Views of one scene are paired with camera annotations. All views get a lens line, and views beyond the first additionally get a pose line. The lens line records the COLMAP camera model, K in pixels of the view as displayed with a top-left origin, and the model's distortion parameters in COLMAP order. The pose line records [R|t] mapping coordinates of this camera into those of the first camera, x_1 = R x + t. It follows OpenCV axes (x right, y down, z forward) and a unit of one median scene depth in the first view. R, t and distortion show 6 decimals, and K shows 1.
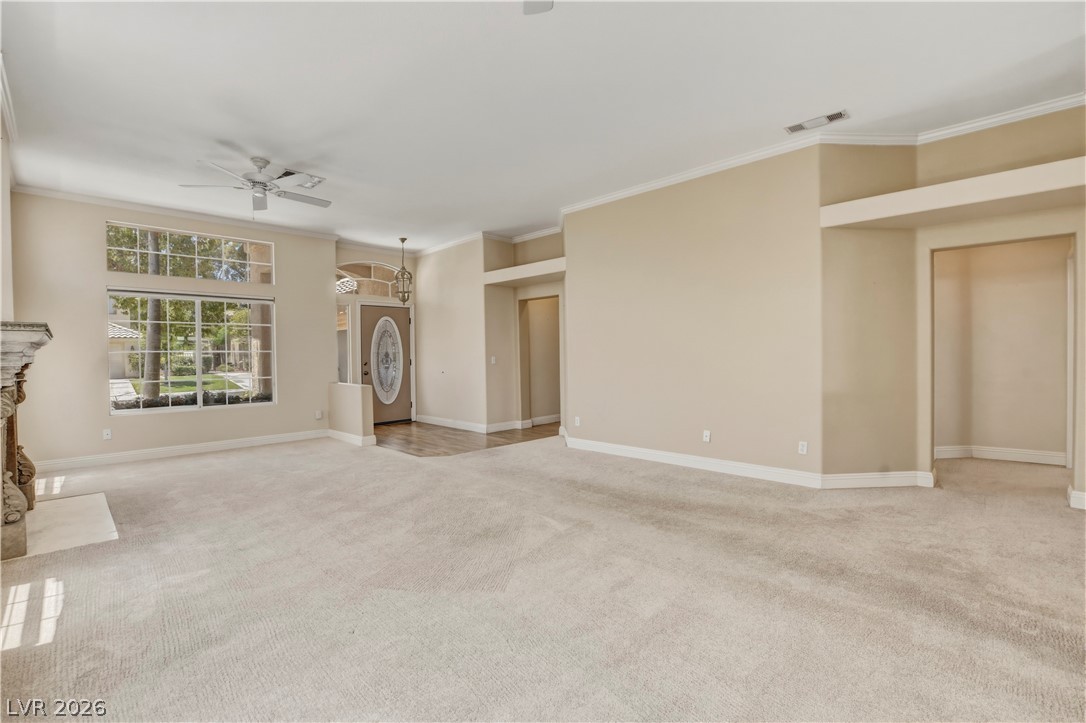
lens RADIAL K [[480.0, 0, 543.0], [0, 480.0, 361.5], [0, 0, 1]] dist [-0.033618, 0.004267]
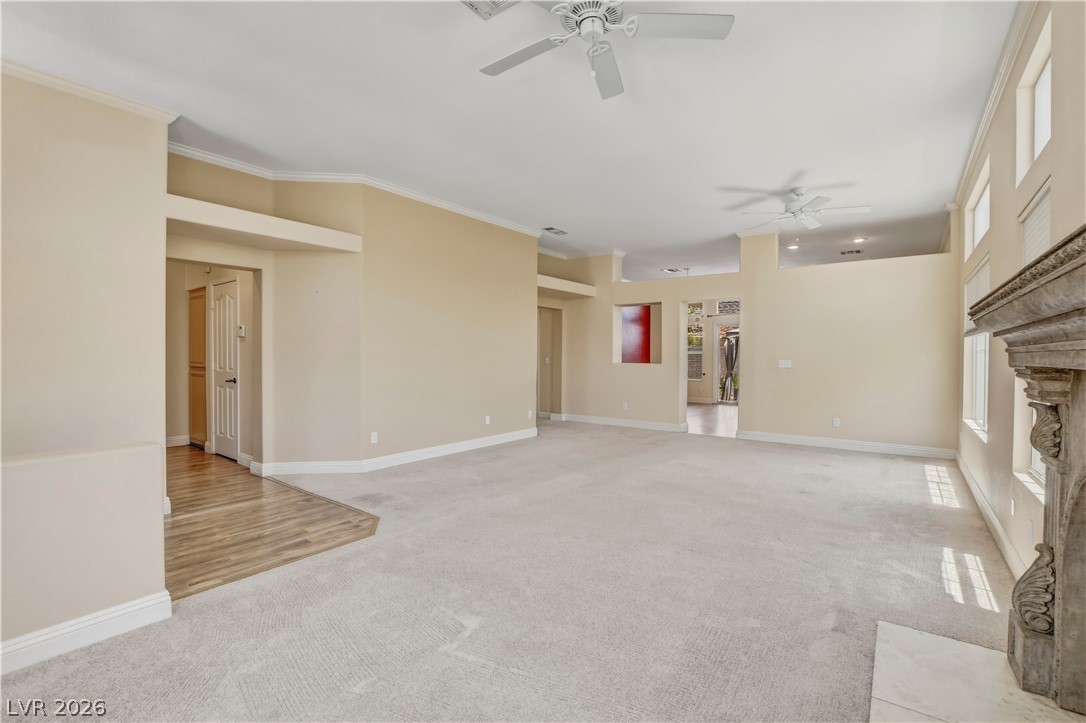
lens RADIAL K [[480.0, 0, 543.0], [0, 480.0, 361.5], [0, 0, 1]] dist [-0.033618, 0.004267]
pose [[-0.128844, -0.006892, 0.991641, -1.165739], [0.014144, 0.999861, 0.008787, -0.019068], [-0.991564, 0.015158, -0.128728, 1.203443]]
